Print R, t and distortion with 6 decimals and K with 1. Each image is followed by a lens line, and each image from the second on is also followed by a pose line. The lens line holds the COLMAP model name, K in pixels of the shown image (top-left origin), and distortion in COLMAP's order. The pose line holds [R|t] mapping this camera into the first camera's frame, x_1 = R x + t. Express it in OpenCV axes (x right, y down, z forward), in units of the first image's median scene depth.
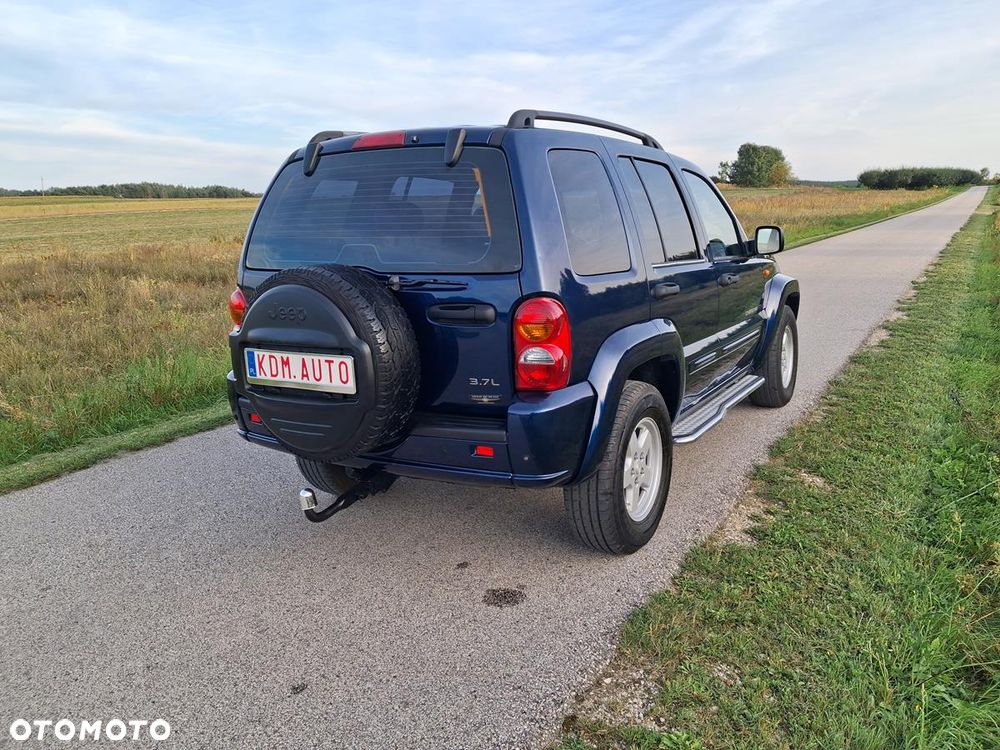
lens RADIAL K [[861.8, 0, 484.4], [0, 861.8, 373.8], [0, 0, 1]] dist [0.013098, -0.007821]
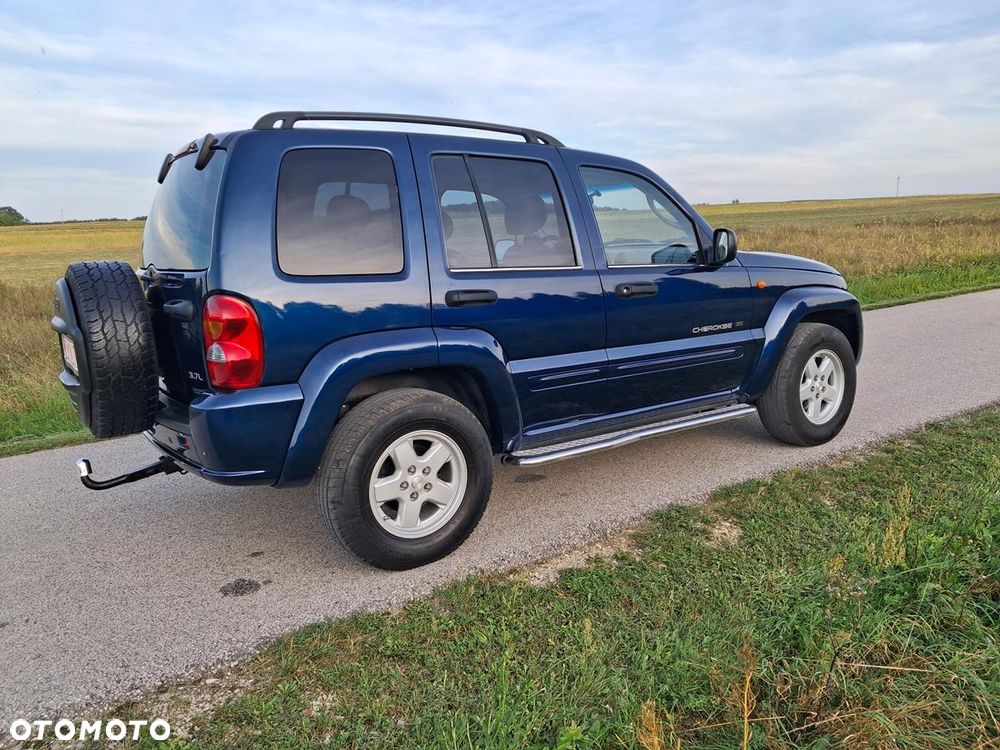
lens RADIAL K [[861.8, 0, 484.4], [0, 861.8, 373.8], [0, 0, 1]] dist [0.013098, -0.007821]
pose [[0.884788, 0.073027, -0.460236, 0.098131], [-0.080069, 0.996780, 0.004231, -0.003069], [0.459063, 0.033107, 0.887787, 0.028357]]
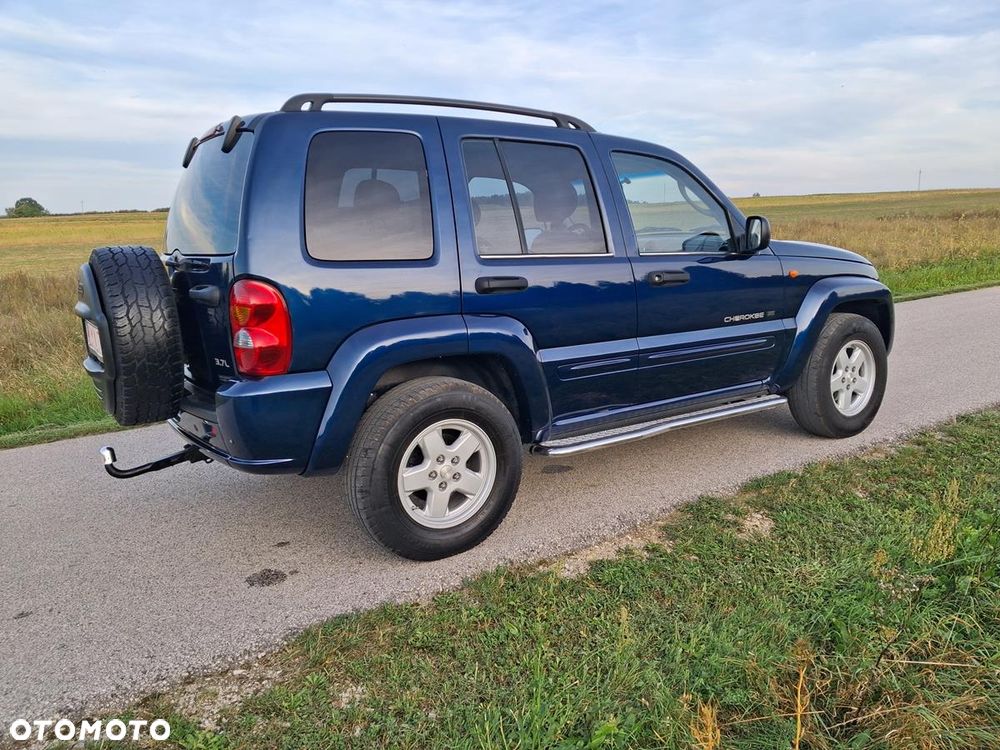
lens RADIAL K [[858.9, 0, 500.0], [0, 858.9, 375.0], [0, 0, 1]] dist [0.016415, -0.012938]
pose [[0.883232, 0.080480, -0.461980, 0.095245], [-0.083922, 0.996386, 0.013131, -0.002033], [0.461367, 0.027172, 0.886793, 0.029844]]
